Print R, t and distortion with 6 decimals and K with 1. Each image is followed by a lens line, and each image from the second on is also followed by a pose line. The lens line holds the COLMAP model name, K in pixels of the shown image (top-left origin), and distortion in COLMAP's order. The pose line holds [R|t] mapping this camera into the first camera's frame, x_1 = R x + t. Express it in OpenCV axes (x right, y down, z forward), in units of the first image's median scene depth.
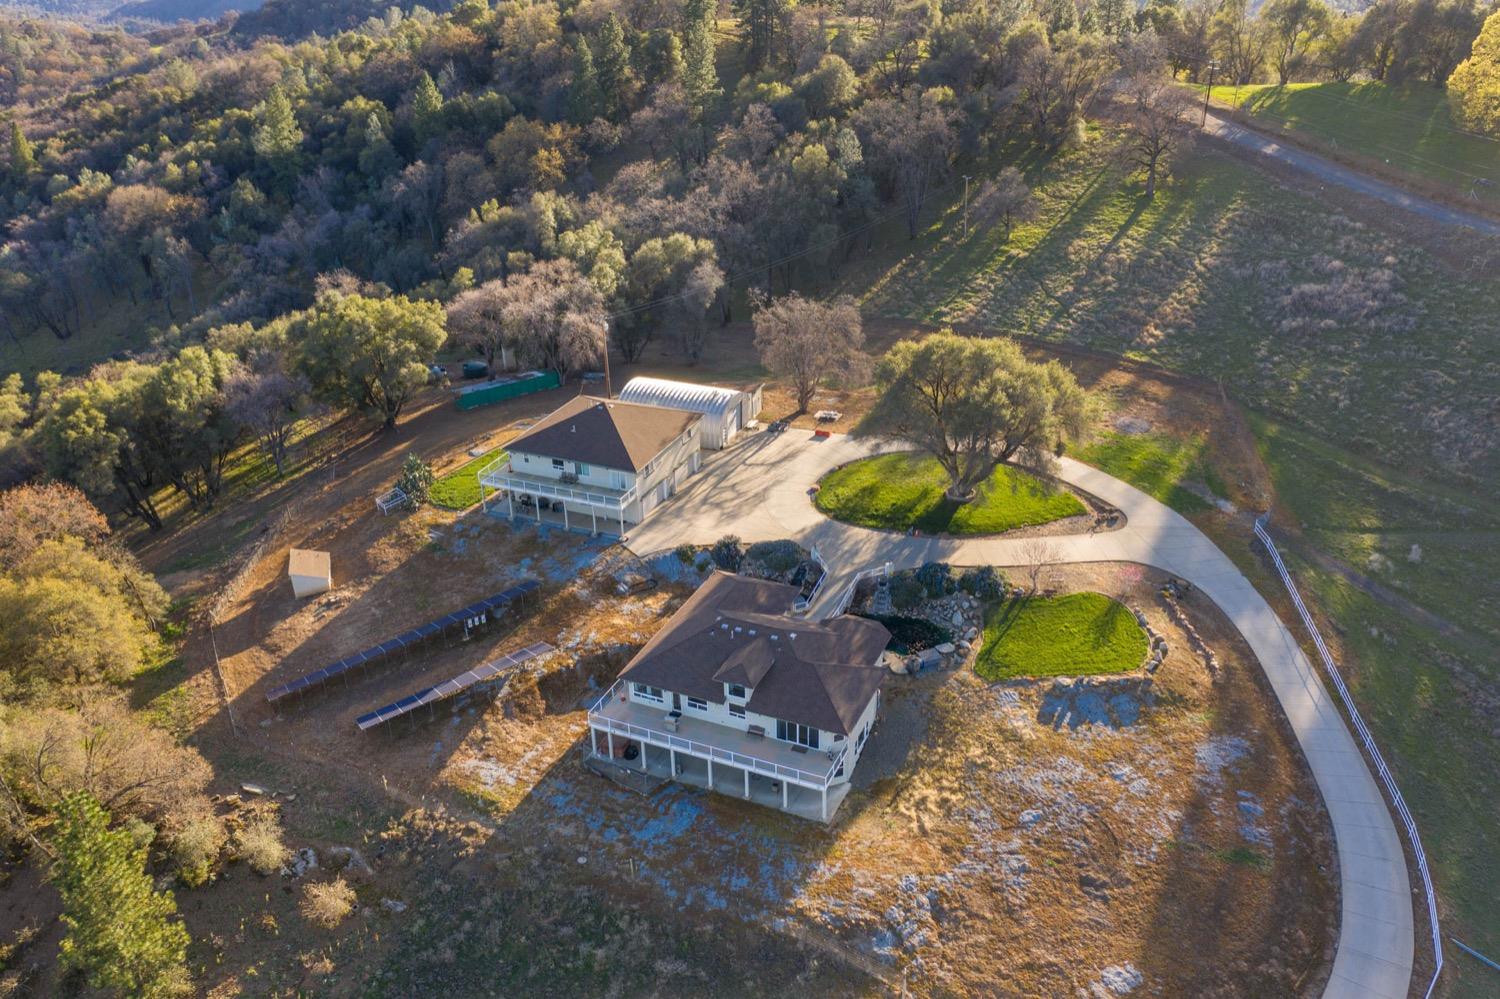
lens RADIAL K [[1203.3, 0, 750.0], [0, 1203.3, 499.5], [0, 0, 1]] dist [-0.014351, -0.003650]
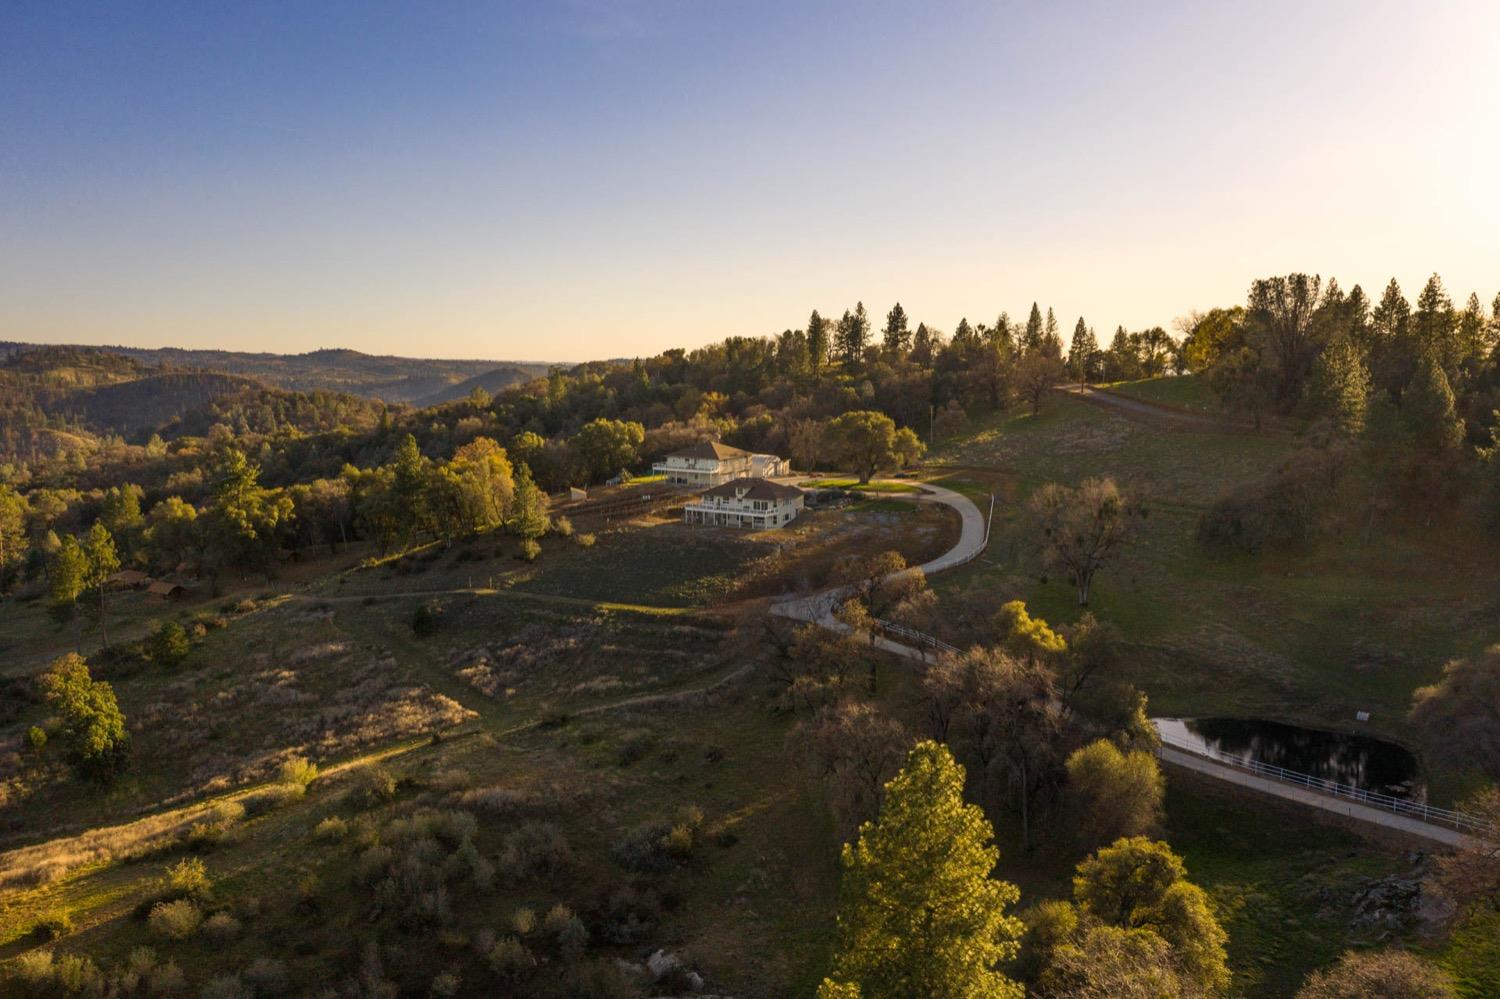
lens RADIAL K [[1218.9, 0, 750.0], [0, 1218.9, 499.5], [0, 0, 1]] dist [-0.060743, 0.000043]
pose [[0.987829, 0.041252, -0.149972, 0.386452], [-0.088581, 0.941757, -0.324418, 0.972621], [0.127854, 0.333754, 0.933949, -1.409048]]
